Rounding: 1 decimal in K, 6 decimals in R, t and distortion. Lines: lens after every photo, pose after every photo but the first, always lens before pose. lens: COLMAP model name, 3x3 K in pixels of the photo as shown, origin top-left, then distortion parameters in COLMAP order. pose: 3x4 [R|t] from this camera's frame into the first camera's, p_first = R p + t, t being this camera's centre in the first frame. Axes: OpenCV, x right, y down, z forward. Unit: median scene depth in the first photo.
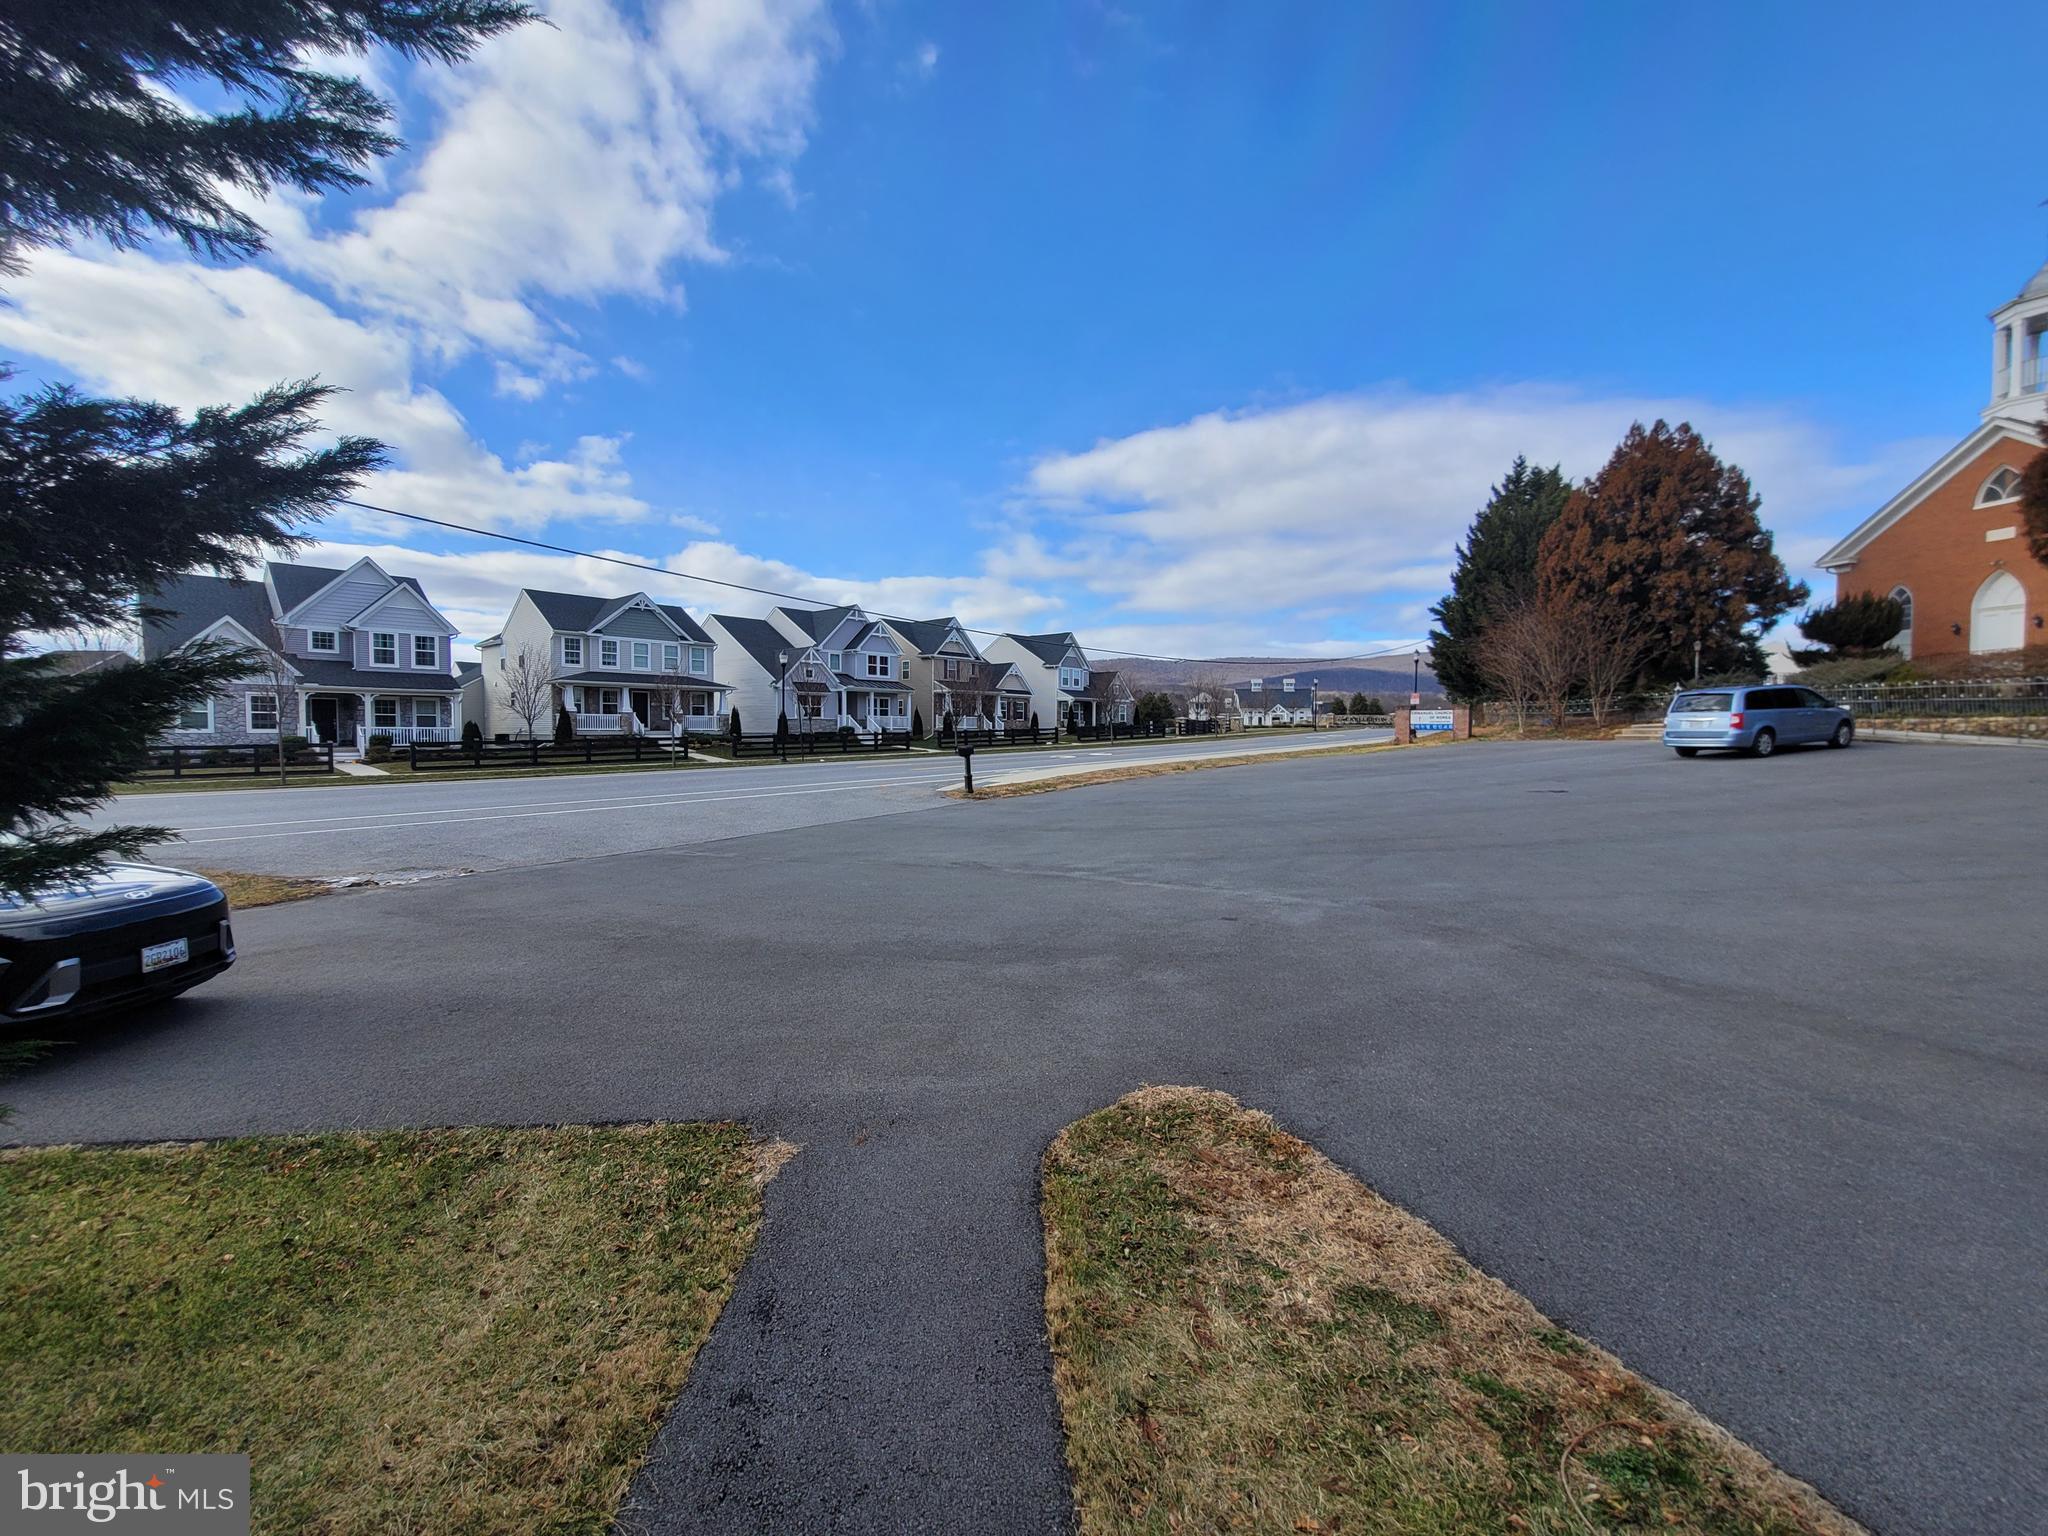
lens RADIAL K [[831.8, 0, 990.4], [0, 831.8, 752.2], [0, 0, 1]] dist [-0.007518, 0.000686]
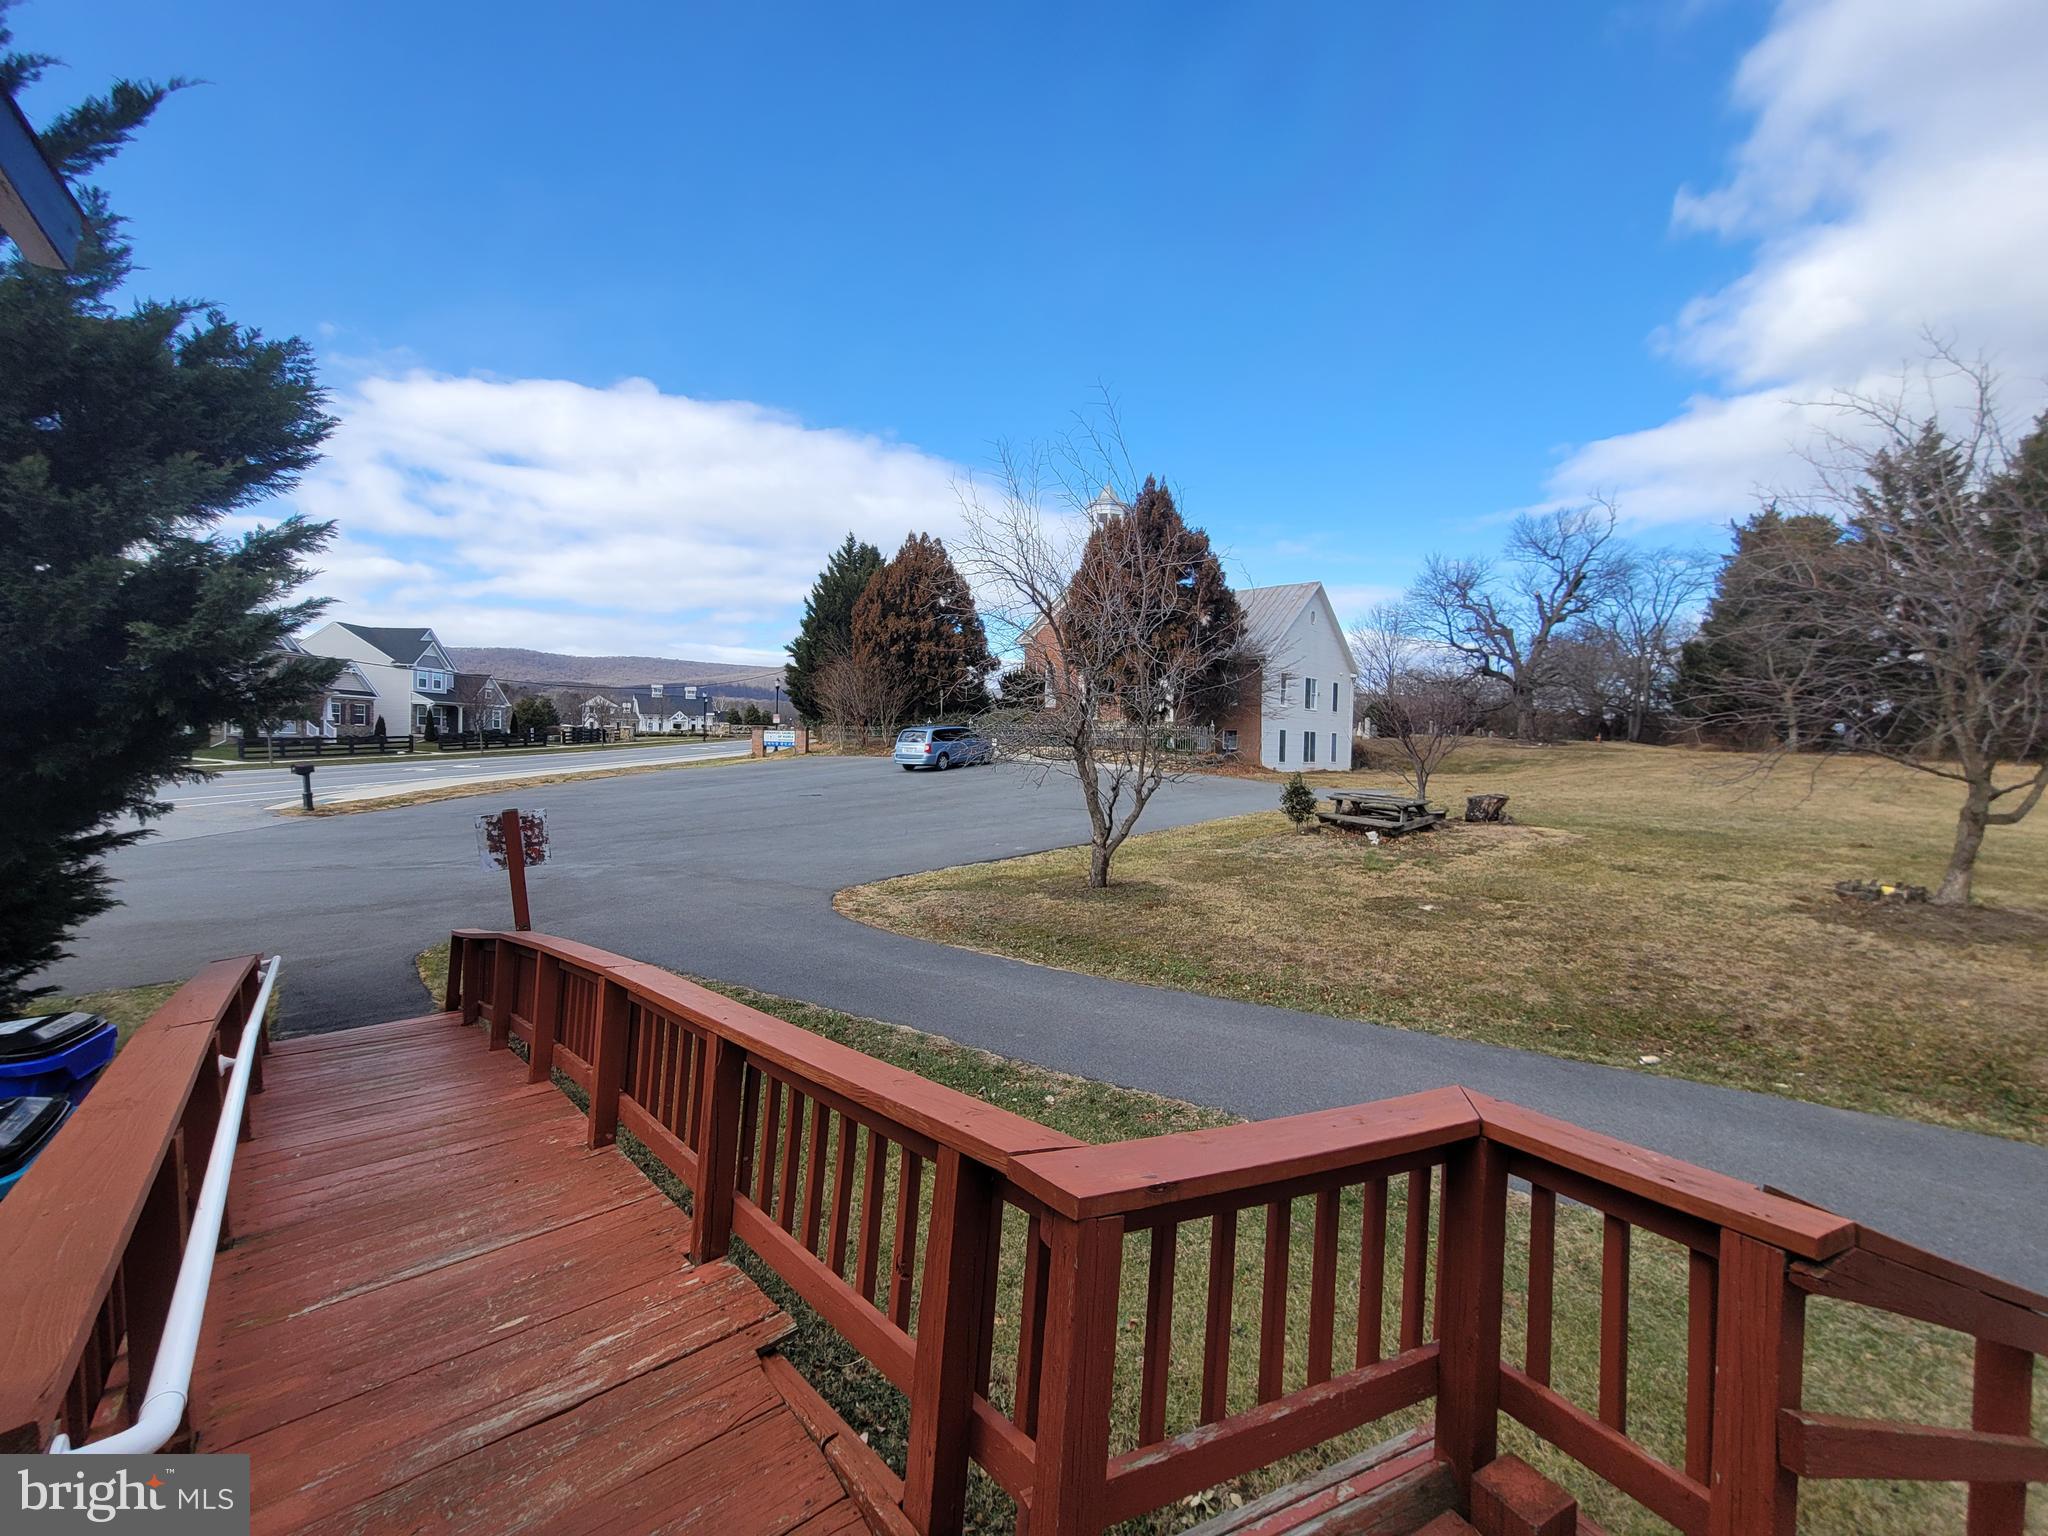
lens RADIAL K [[831.8, 0, 1012.0], [0, 831.8, 759.3], [0, 0, 1]] dist [-0.007518, 0.000686]
pose [[0.759252, 0.001857, 0.650794, -0.019817], [-0.003247, 0.999994, 0.000936, -0.010865], [-0.650788, -0.002824, 0.759254, -0.205193]]
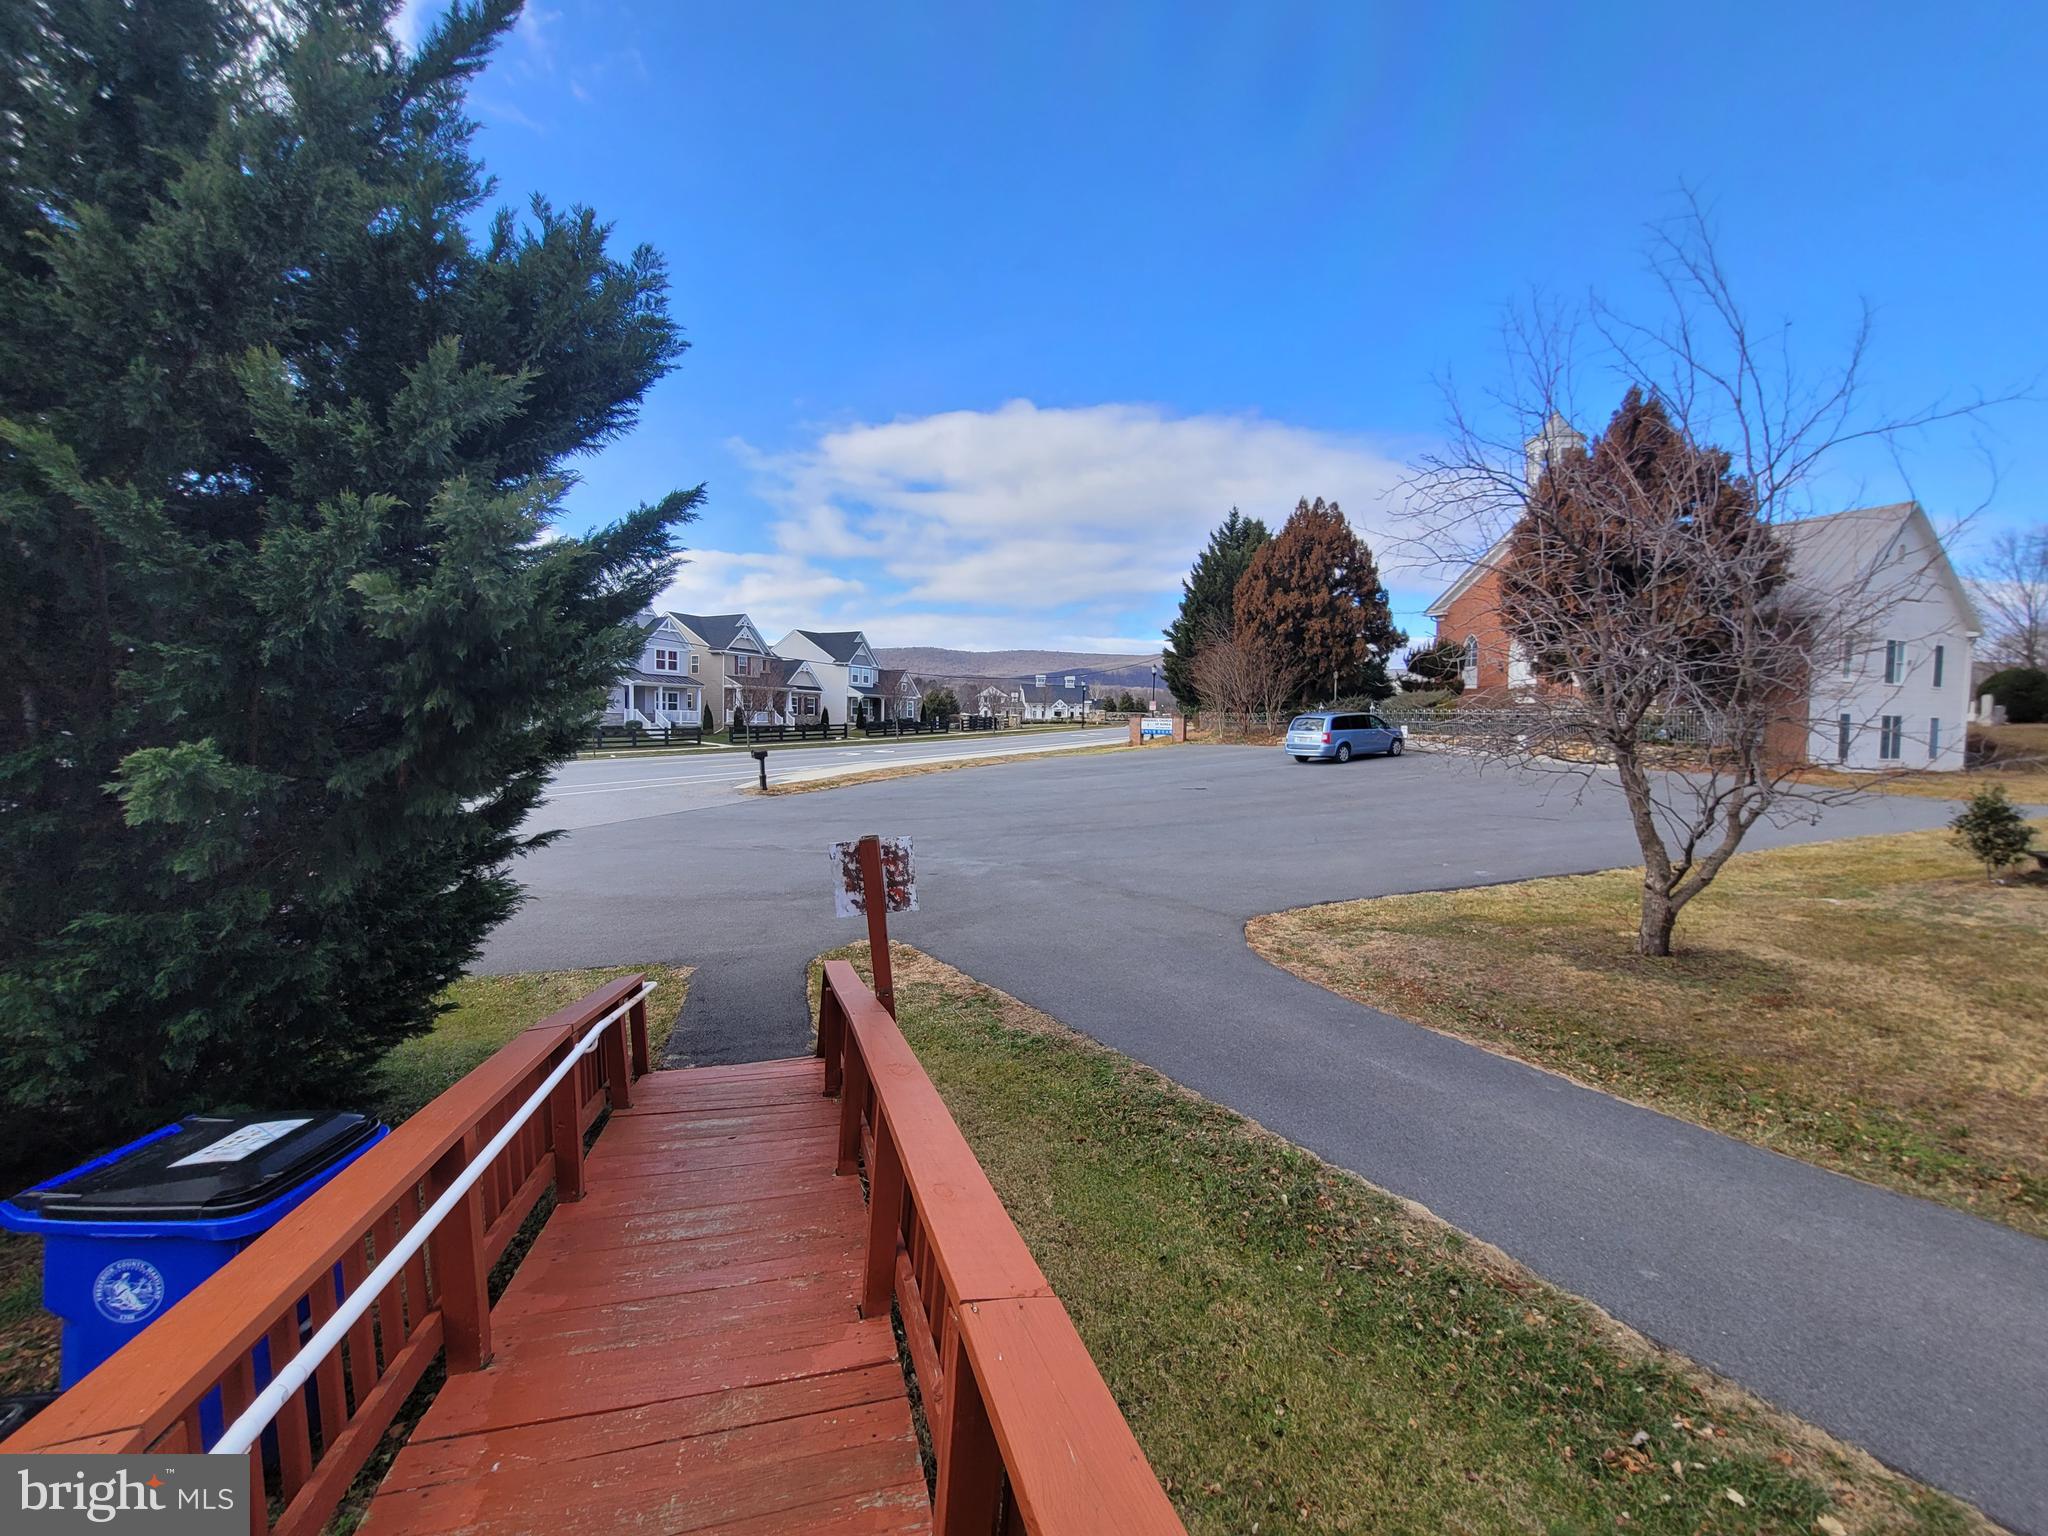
lens RADIAL K [[831.8, 0, 1012.7], [0, 831.8, 774.4], [0, 0, 1]] dist [-0.007518, 0.000686]
pose [[0.963092, 0.000734, 0.269170, -0.001546], [-0.011520, 0.999192, 0.038493, -0.014243], [-0.268924, -0.040173, 0.962323, -0.140636]]
